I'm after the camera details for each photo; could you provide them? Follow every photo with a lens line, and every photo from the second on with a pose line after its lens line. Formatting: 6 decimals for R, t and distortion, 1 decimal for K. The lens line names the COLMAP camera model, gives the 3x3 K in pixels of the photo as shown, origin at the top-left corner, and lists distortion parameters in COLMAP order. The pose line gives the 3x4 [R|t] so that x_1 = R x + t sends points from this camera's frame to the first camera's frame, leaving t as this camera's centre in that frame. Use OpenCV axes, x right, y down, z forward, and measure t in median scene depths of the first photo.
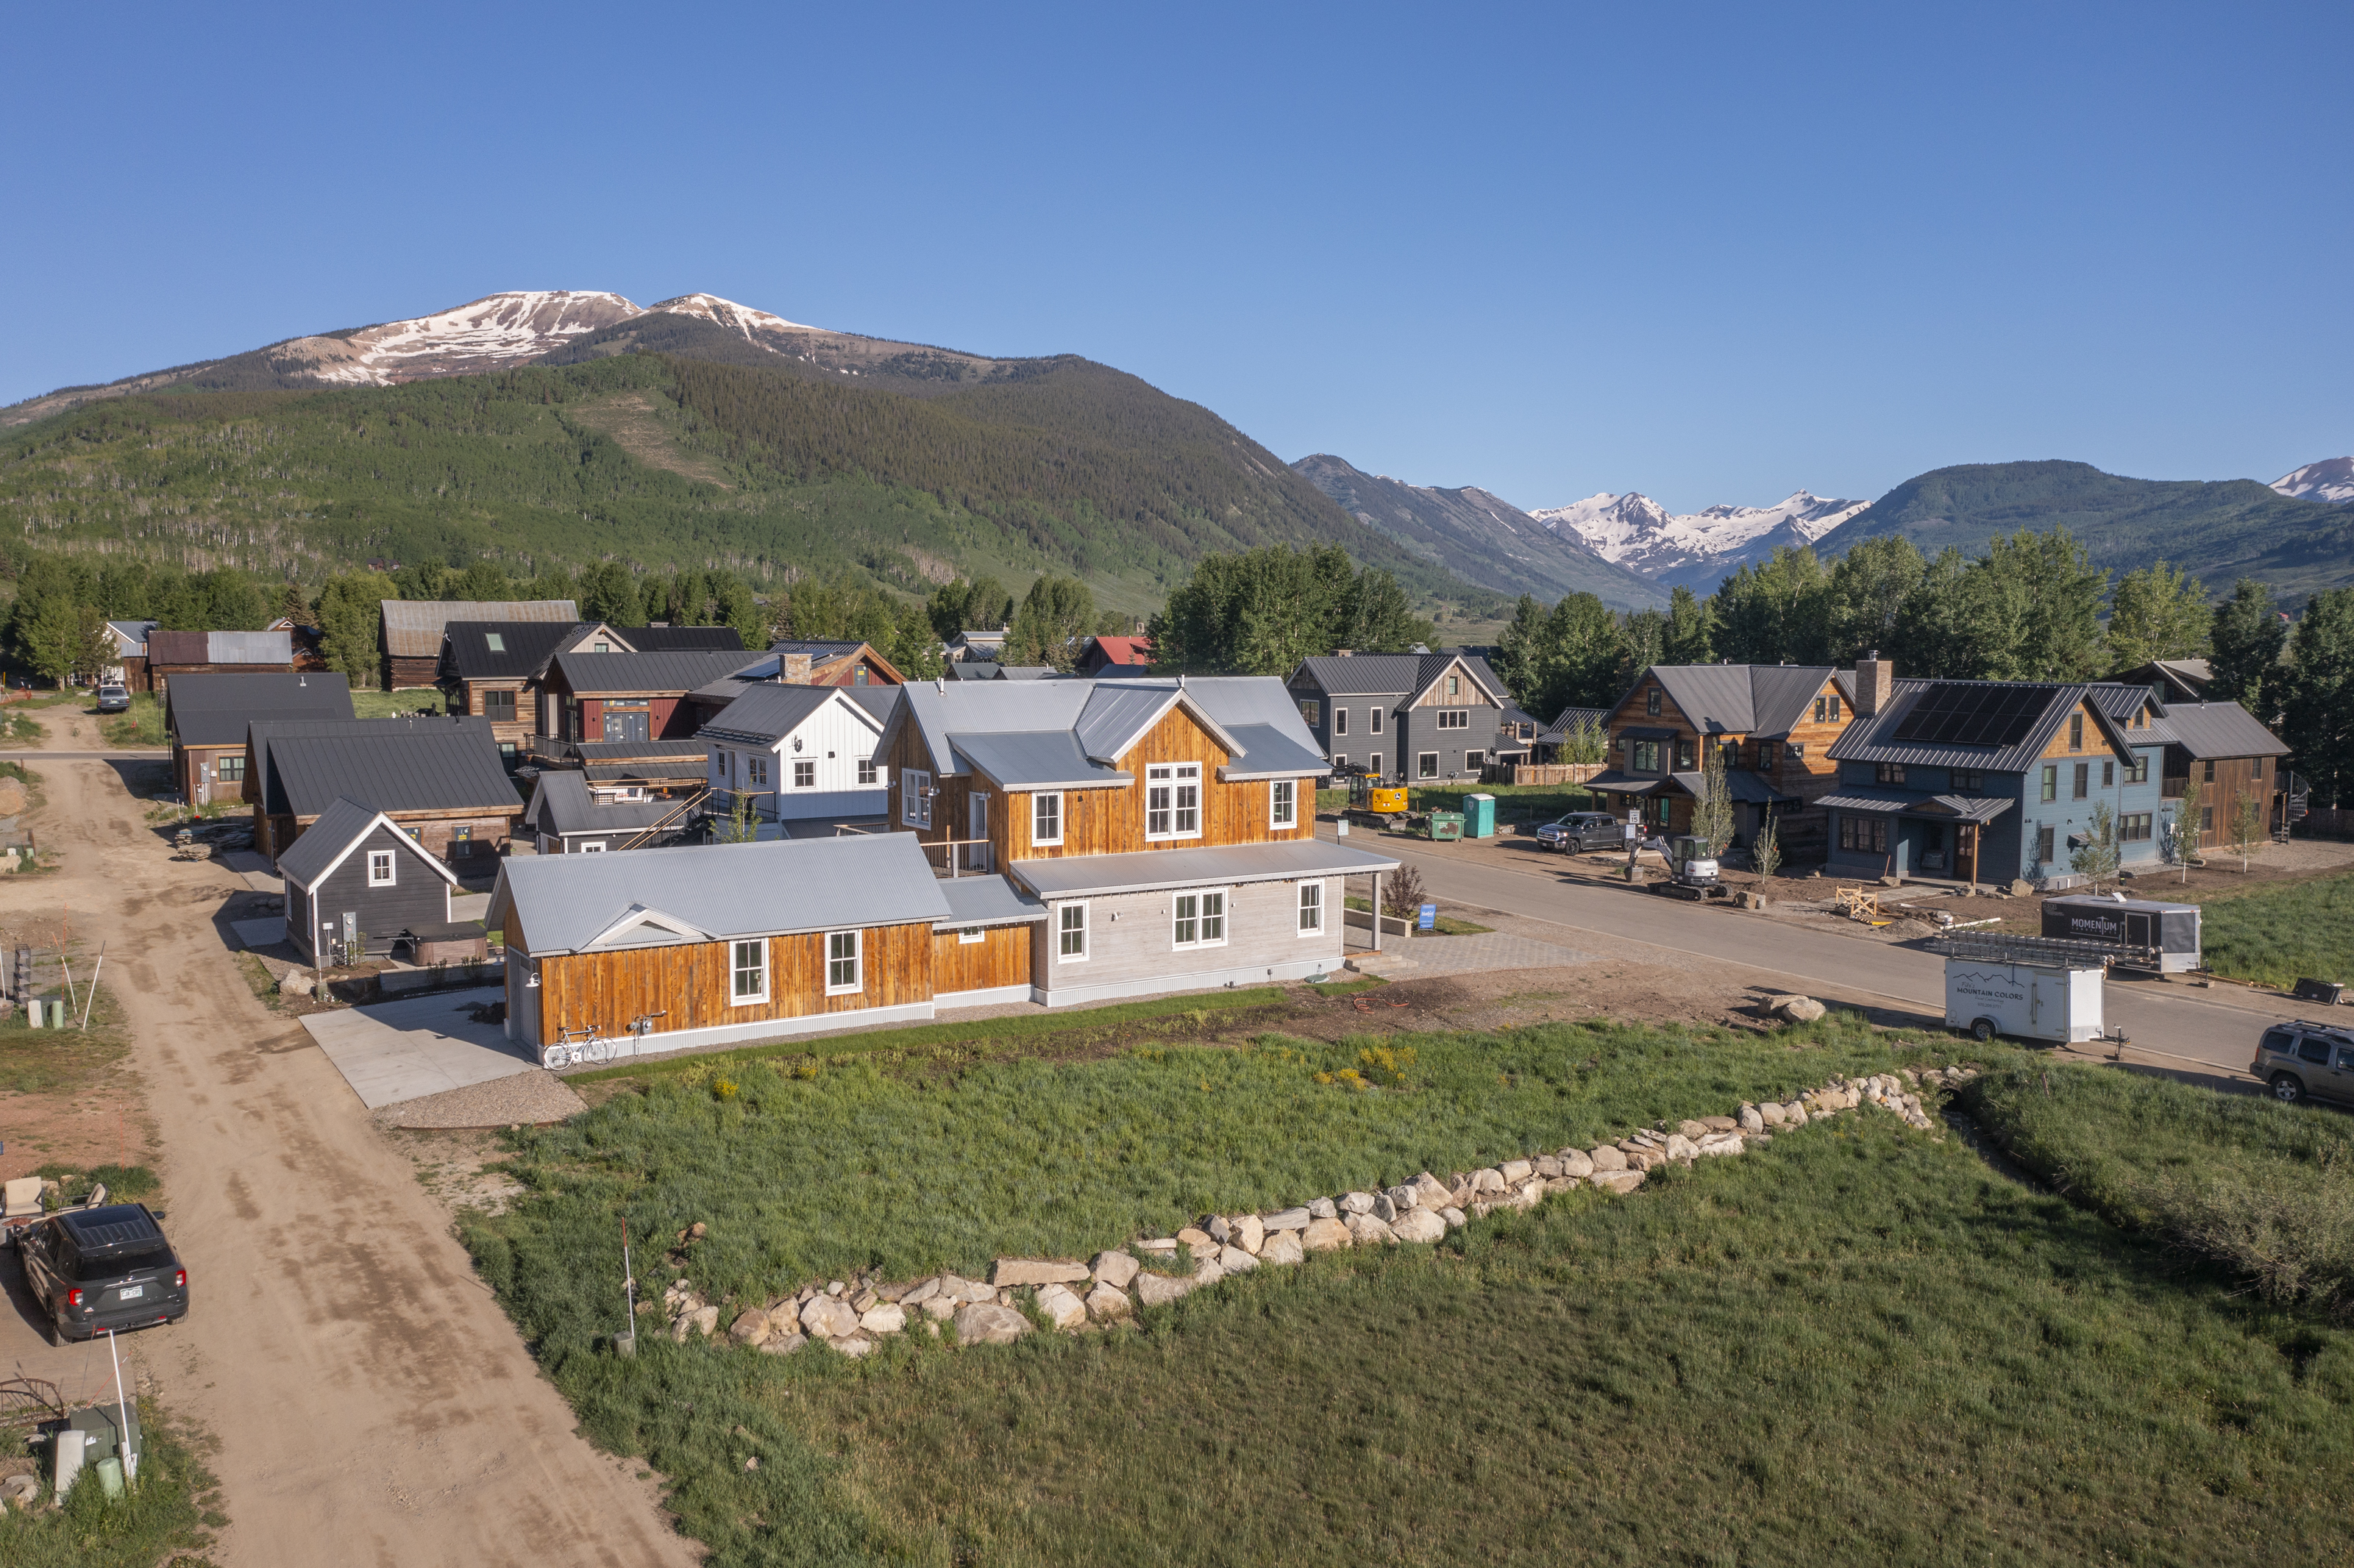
lens RADIAL K [[1863.2, 0, 1177.0], [0, 1863.2, 784.0], [0, 0, 1]] dist [-0.018782, 0.004331]
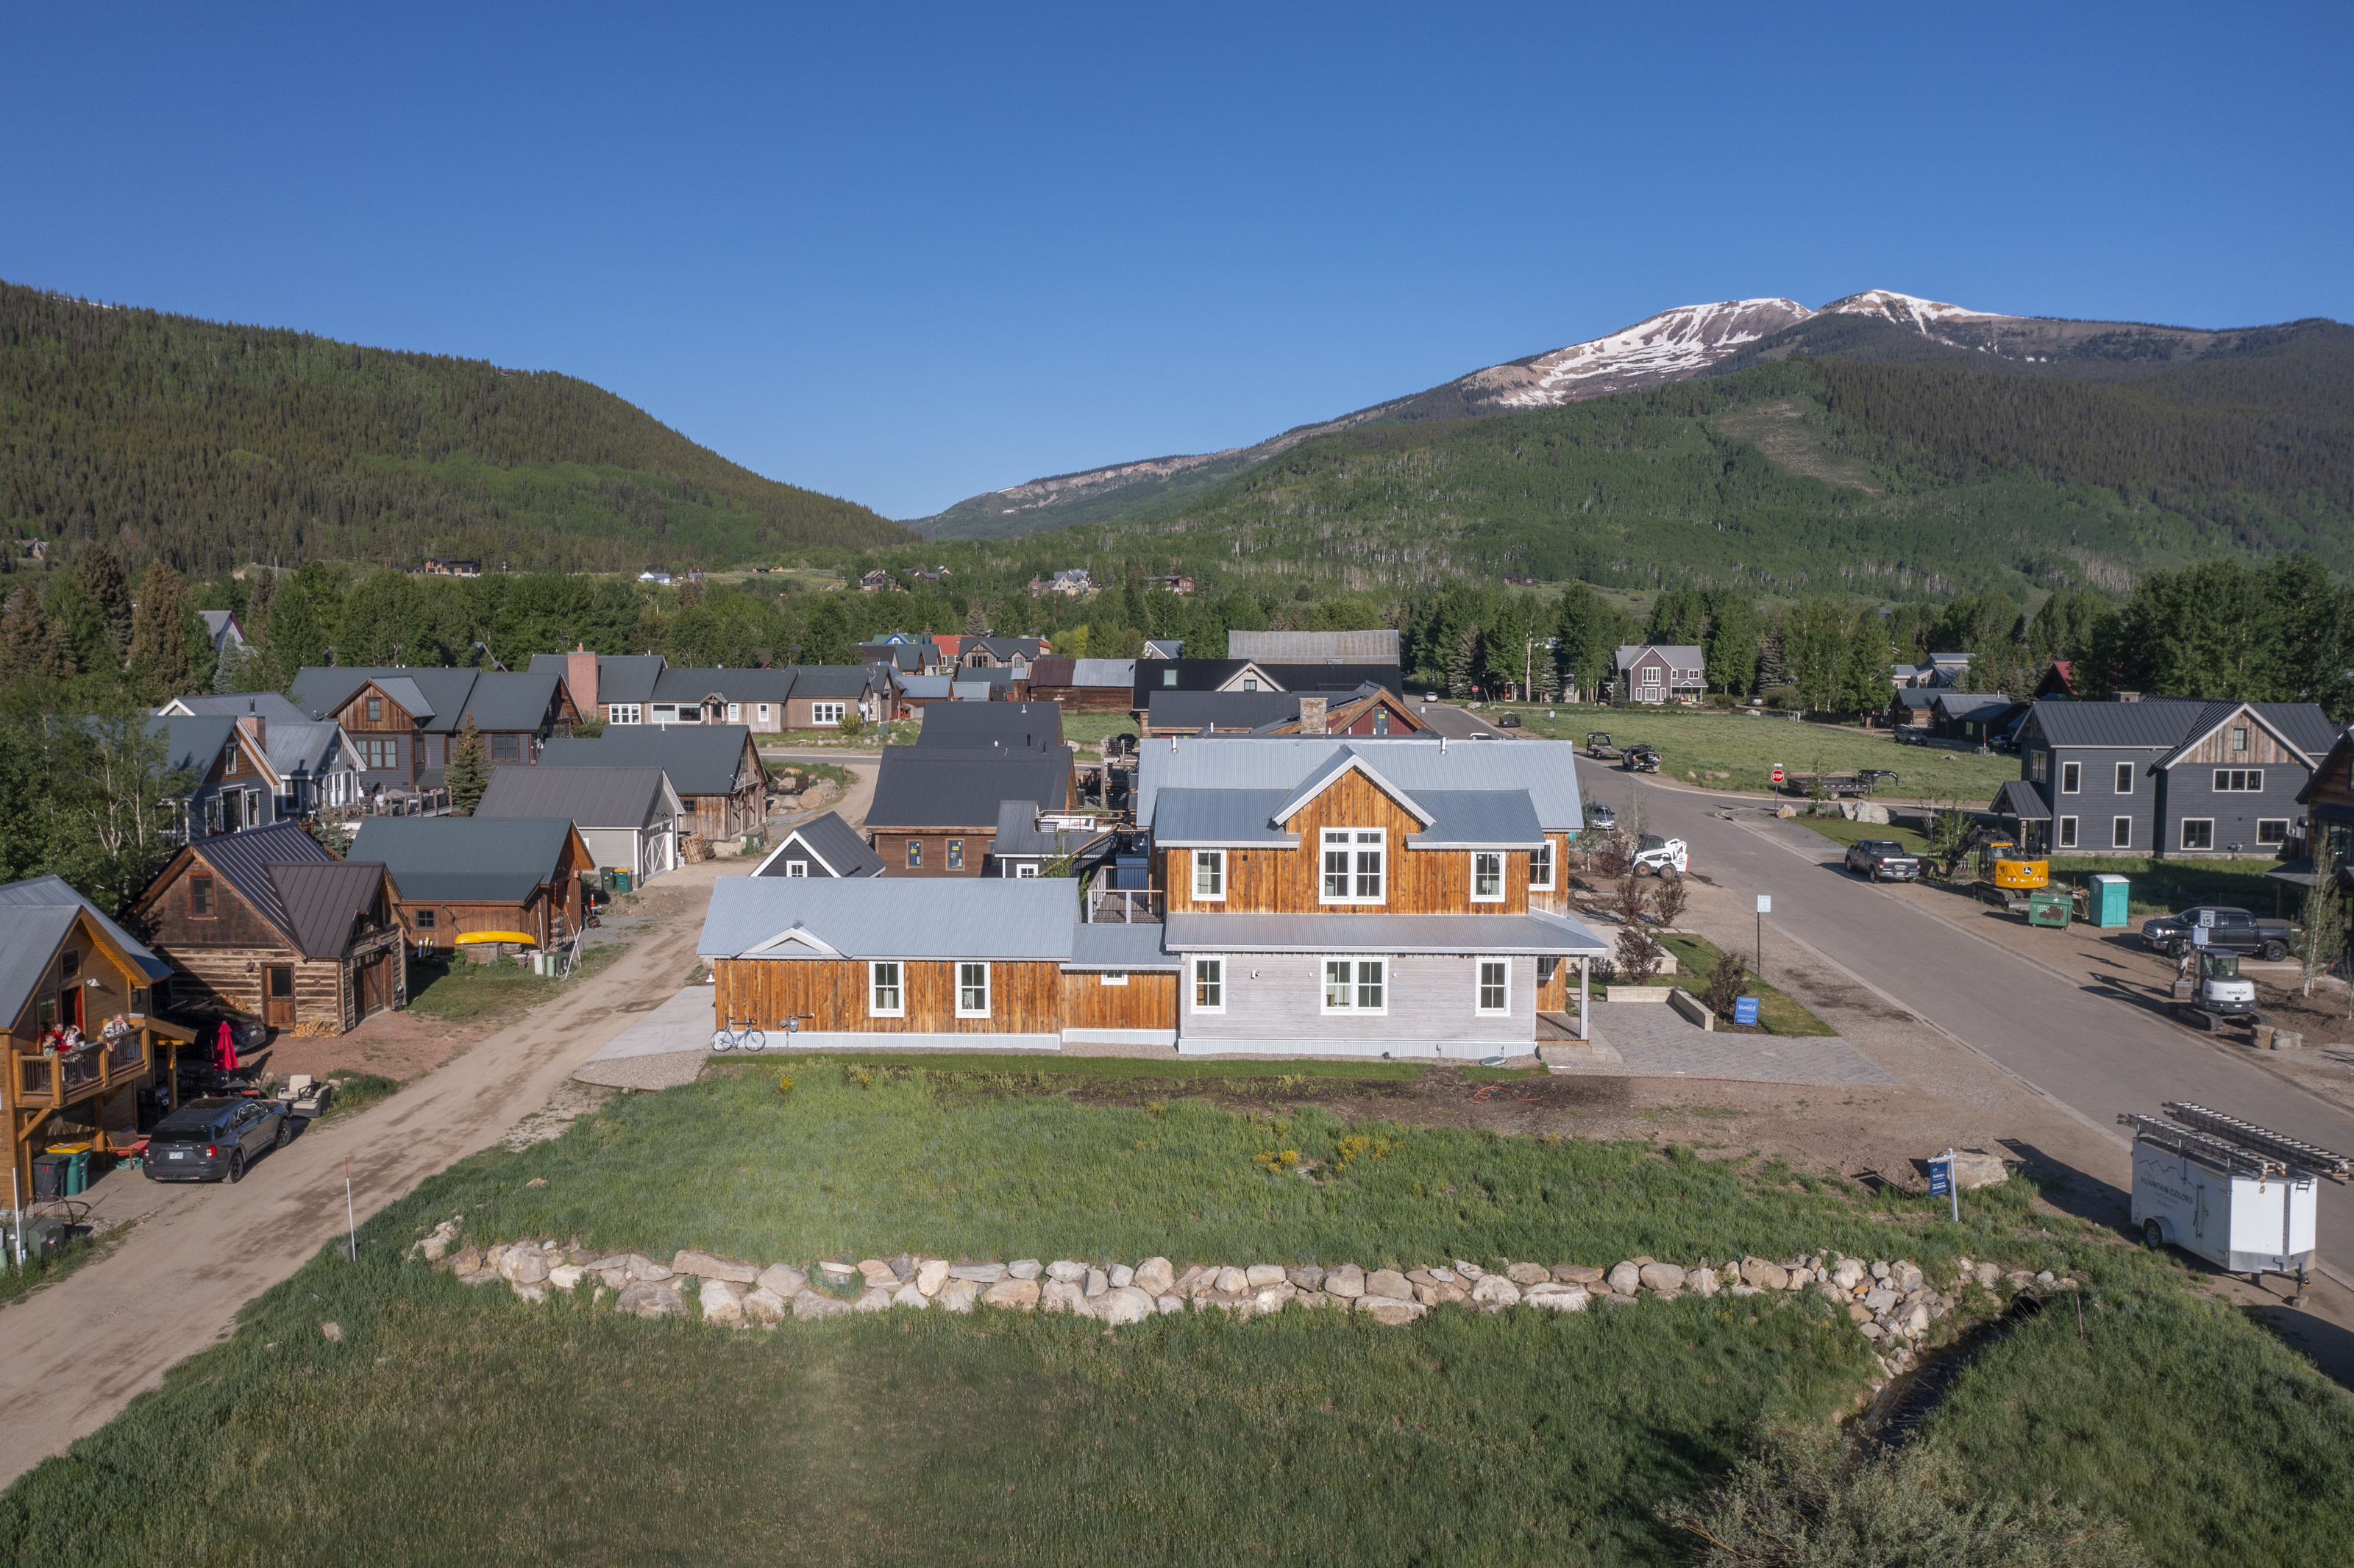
lens RADIAL K [[1875.6, 0, 1177.0], [0, 1875.6, 784.0], [0, 0, 1]] dist [-0.017349, 0.000399]
pose [[0.821652, 0.045039, -0.568207, 0.396742], [-0.047621, 0.998812, 0.010309, -0.032834], [0.567996, 0.018588, 0.822821, 0.092181]]
